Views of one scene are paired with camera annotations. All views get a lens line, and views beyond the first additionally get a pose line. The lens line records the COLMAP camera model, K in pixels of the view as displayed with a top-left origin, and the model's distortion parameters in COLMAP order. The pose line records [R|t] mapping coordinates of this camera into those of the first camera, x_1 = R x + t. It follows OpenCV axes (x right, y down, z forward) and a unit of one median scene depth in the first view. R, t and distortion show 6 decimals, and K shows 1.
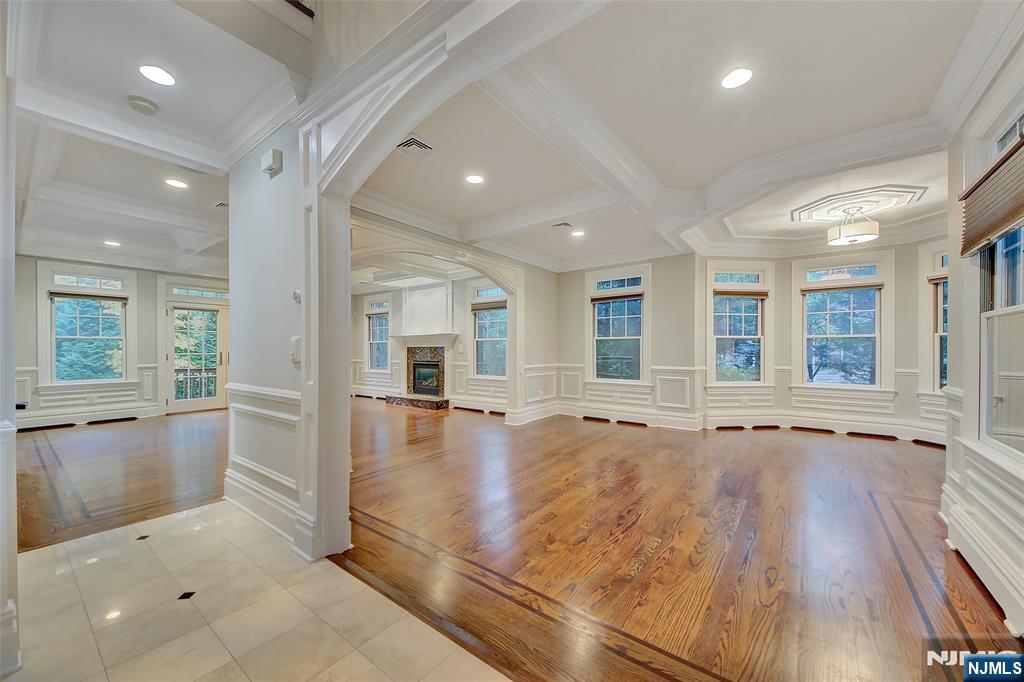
lens RADIAL K [[393.9, 0, 515.2], [0, 393.9, 346.7], [0, 0, 1]] dist [0.009918, -0.003888]
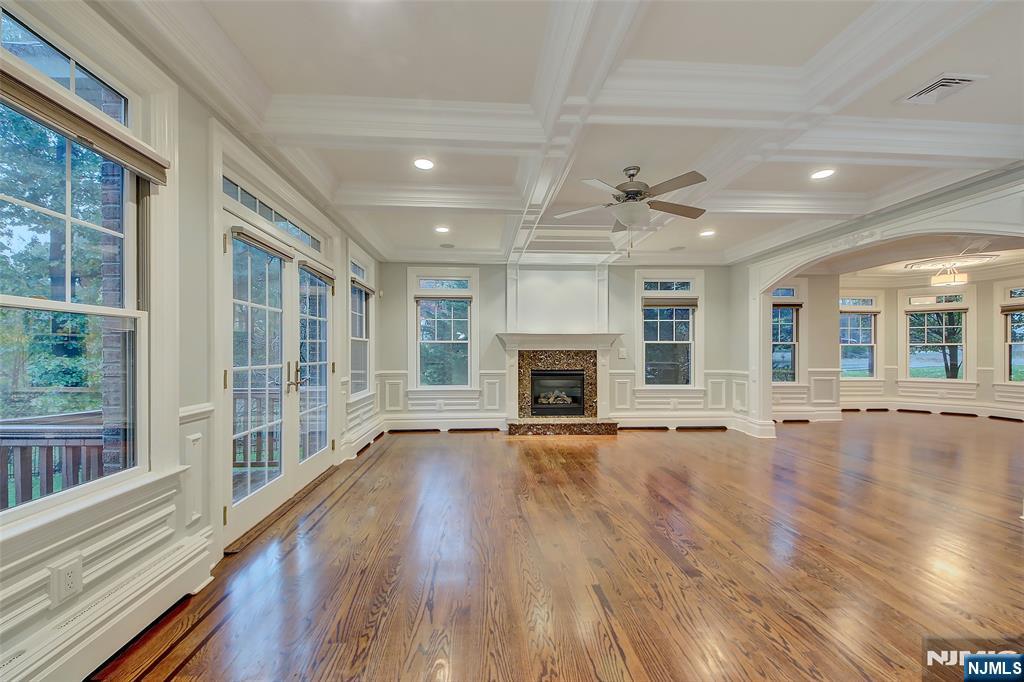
lens RADIAL K [[393.9, 0, 509.4], [0, 393.9, 353.8], [0, 0, 1]] dist [0.009918, -0.003888]
pose [[0.760457, -0.000603, 0.649388, -0.812387], [-0.003137, 0.999984, 0.004603, 0.004091], [-0.649380, -0.005538, 0.760444, 0.538869]]
